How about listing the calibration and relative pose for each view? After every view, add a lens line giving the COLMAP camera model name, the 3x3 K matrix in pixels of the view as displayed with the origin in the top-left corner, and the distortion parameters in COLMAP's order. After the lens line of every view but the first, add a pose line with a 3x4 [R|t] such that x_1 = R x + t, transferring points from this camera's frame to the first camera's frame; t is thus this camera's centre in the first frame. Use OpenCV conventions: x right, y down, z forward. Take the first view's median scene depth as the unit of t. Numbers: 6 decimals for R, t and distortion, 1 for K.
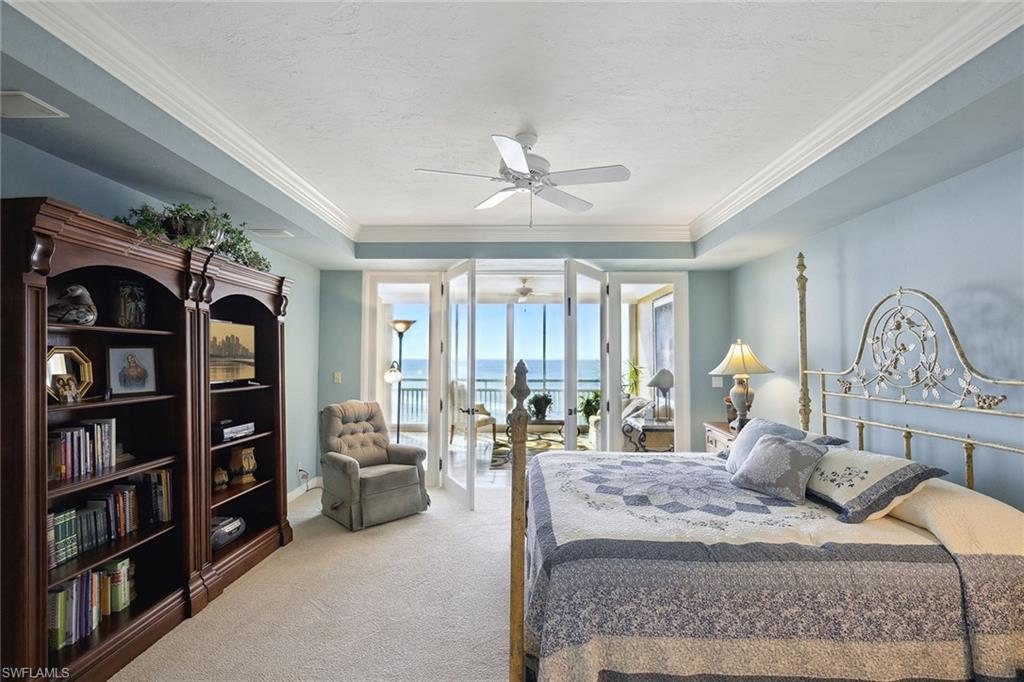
lens RADIAL K [[480.3, 0, 513.1], [0, 480.3, 347.0], [0, 0, 1]] dist [0.000331, 0.000021]
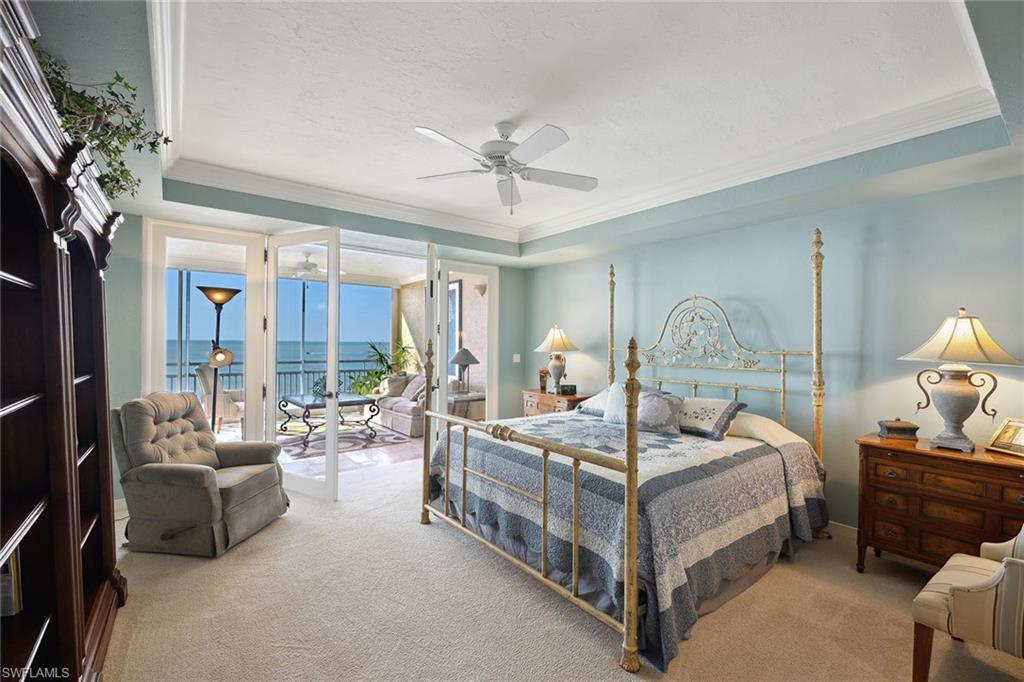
lens RADIAL K [[442.9, 0, 512.8], [0, 442.9, 347.2], [0, 0, 1]] dist [0.003575, -0.000357]
pose [[0.778308, -0.004003, 0.627870, -0.403199], [-0.021160, 0.999244, 0.032600, 0.009381], [-0.627526, -0.038658, 0.777636, 0.151751]]
